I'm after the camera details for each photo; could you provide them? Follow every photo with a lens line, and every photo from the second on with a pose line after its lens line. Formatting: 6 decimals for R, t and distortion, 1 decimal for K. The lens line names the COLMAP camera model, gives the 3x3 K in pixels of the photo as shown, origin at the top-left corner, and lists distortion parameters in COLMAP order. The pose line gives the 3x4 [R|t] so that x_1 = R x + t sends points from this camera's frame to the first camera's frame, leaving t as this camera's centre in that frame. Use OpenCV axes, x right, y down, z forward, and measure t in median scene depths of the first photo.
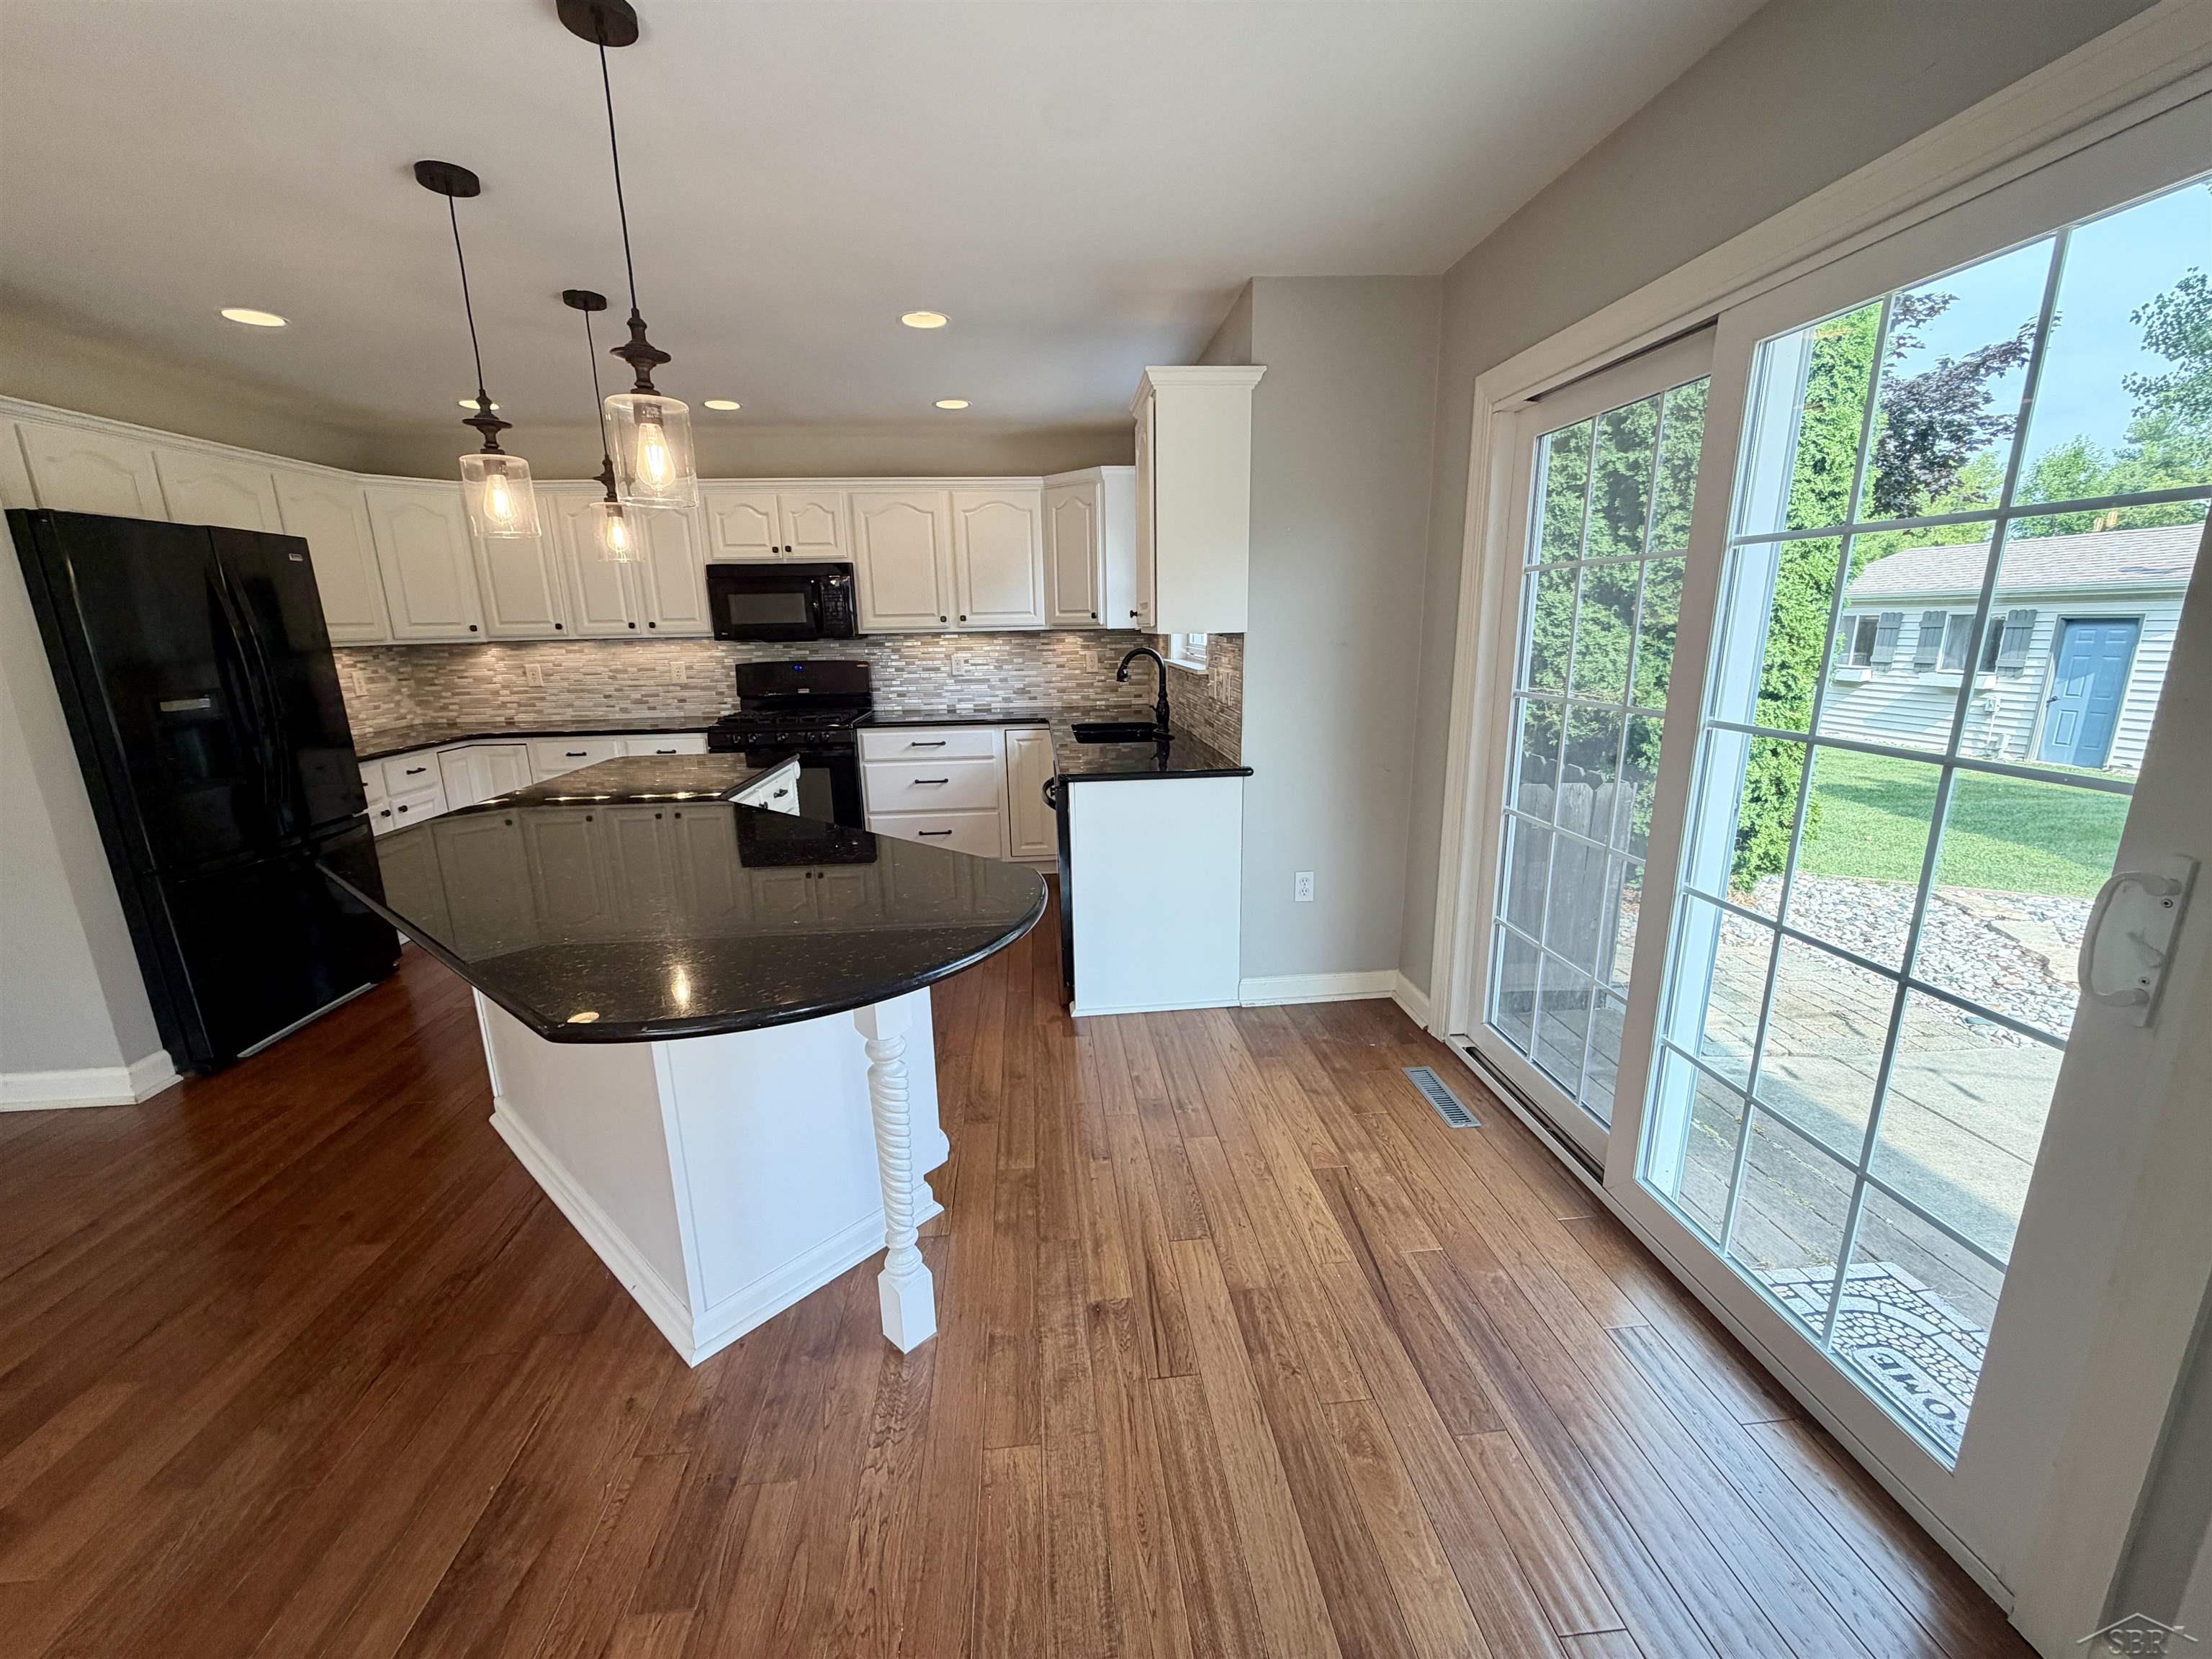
lens RADIAL K [[882.8, 0, 1100.2], [0, 882.8, 831.4], [0, 0, 1]] dist [0.001927, -0.000044]
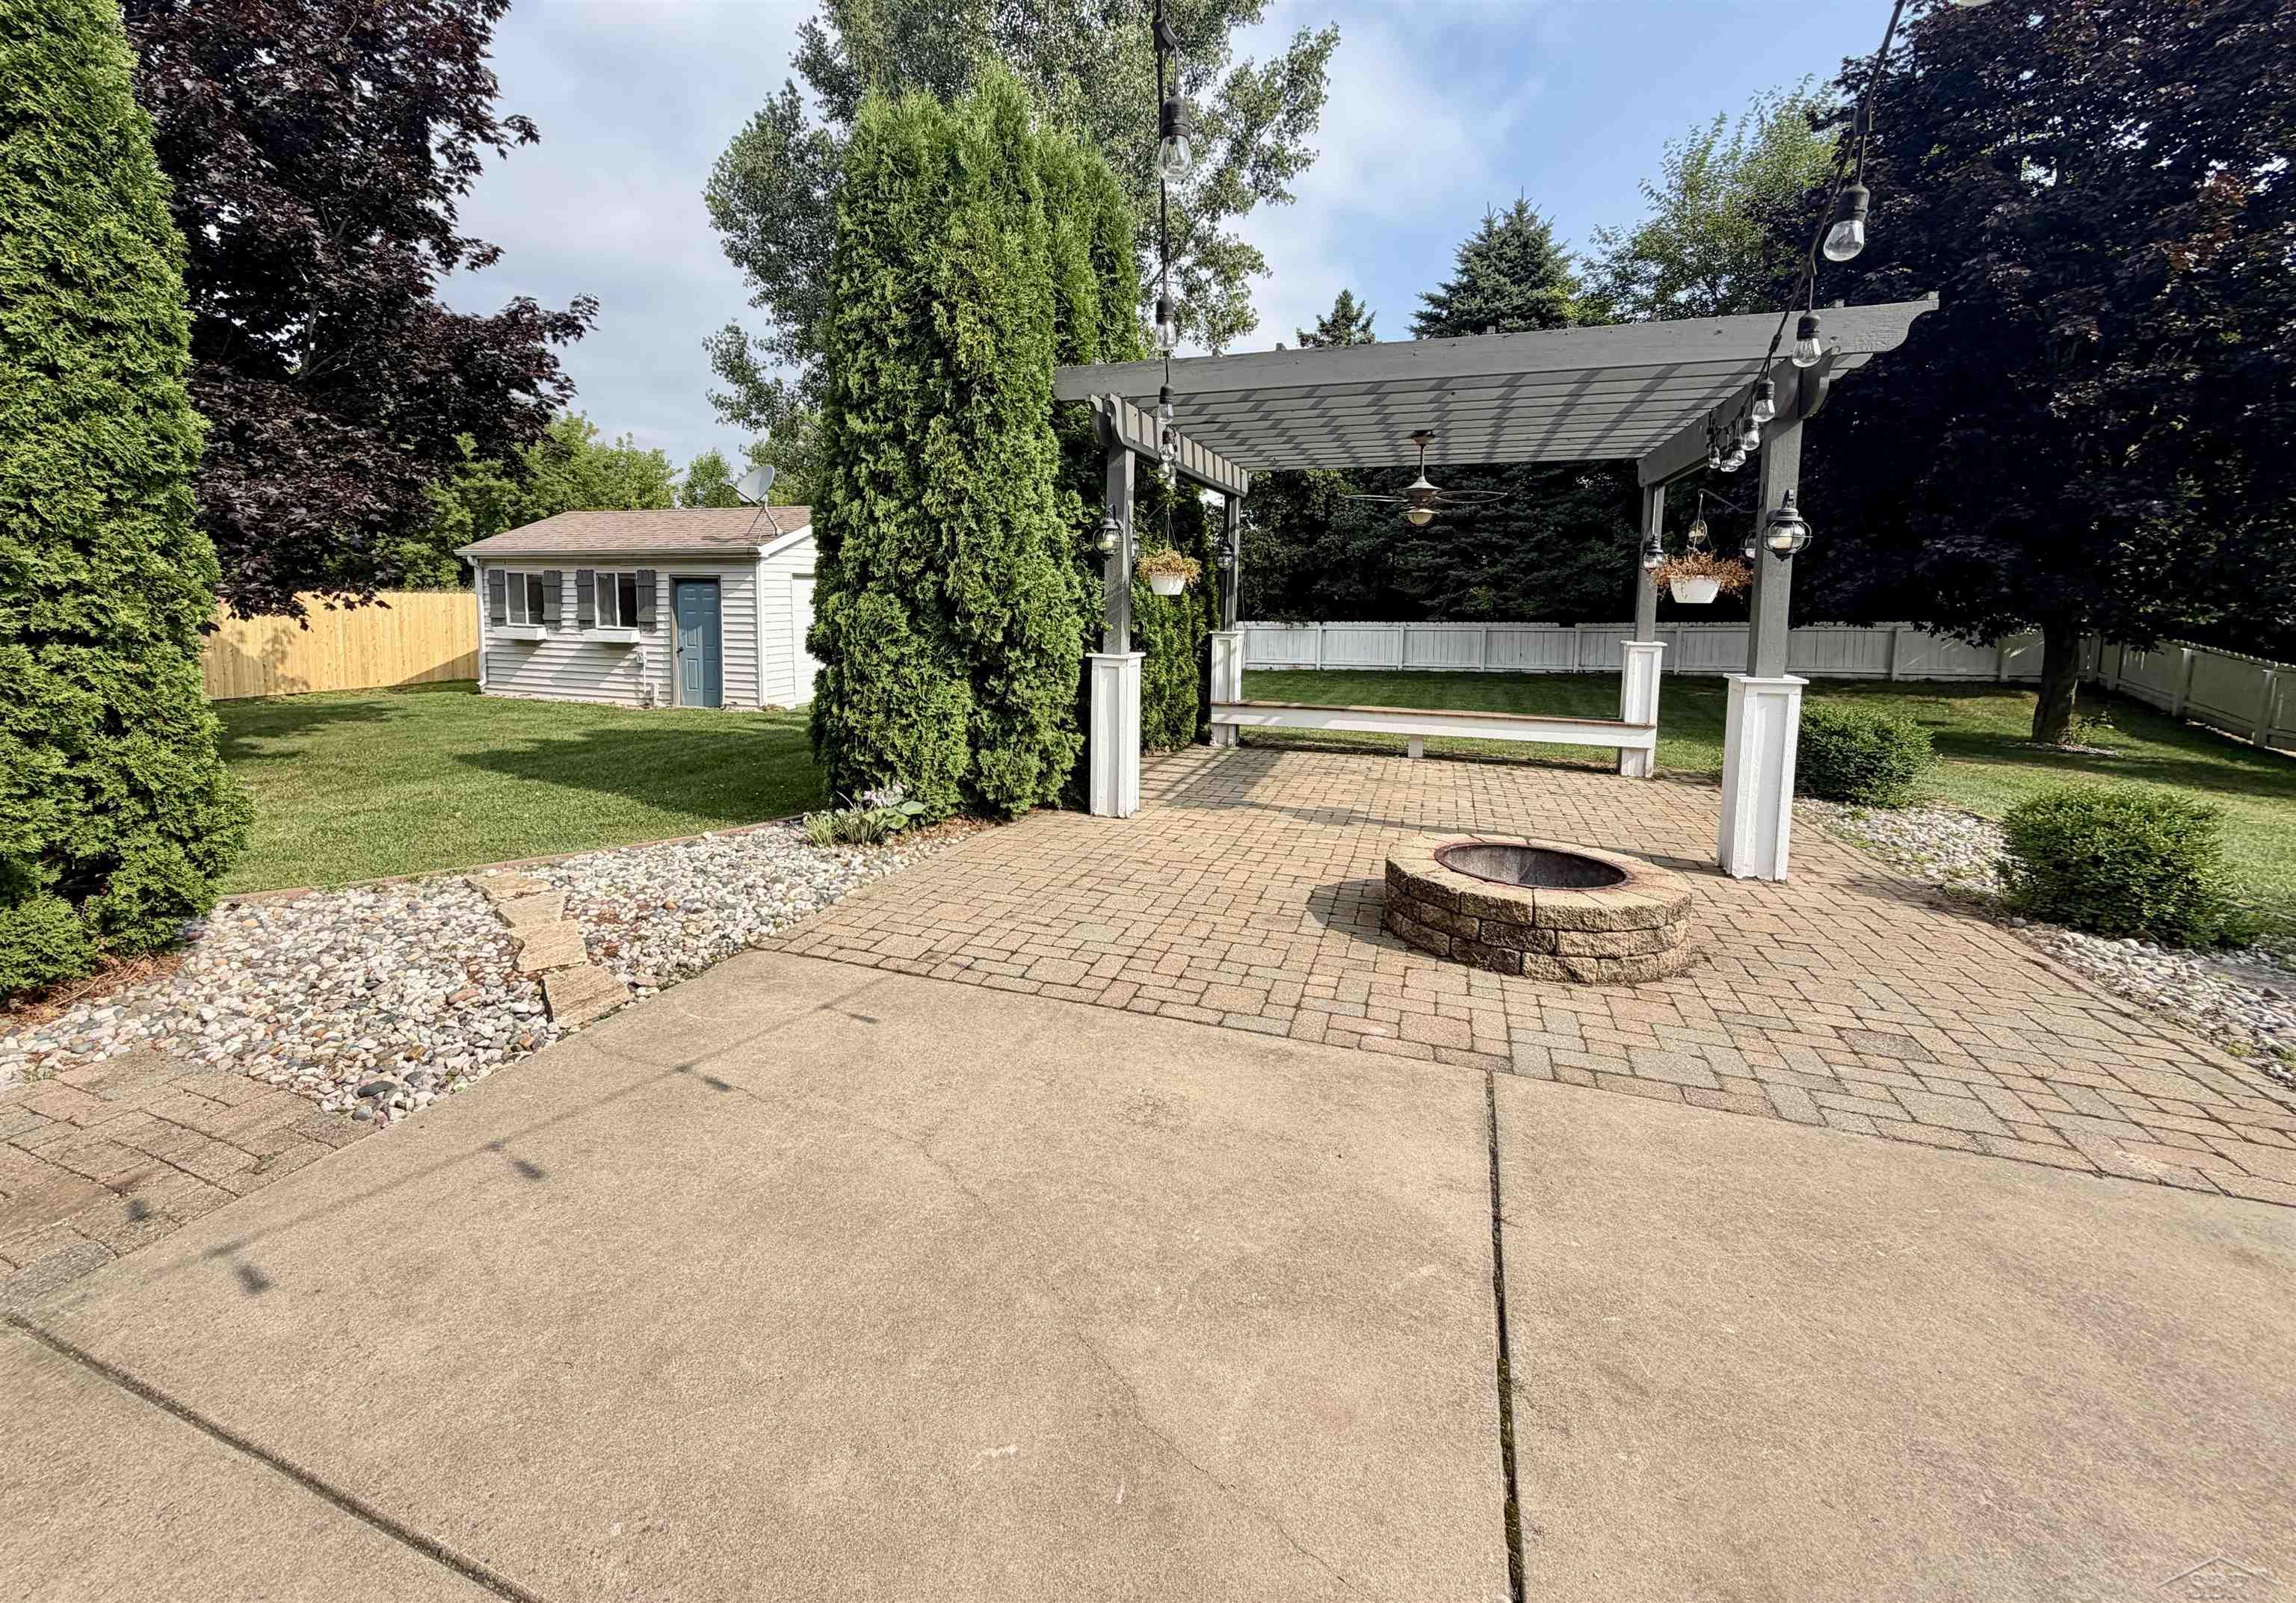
lens RADIAL K [[796.3, 0, 1148.0], [0, 796.3, 801.5], [0, 0, 1]] dist [0.000031, 0.000018]
pose [[0.386054, -0.196194, 0.901371, 0.347894], [0.191340, 0.972902, 0.129813, 0.018249], [-0.902414, 0.122353, 0.413132, 0.073733]]
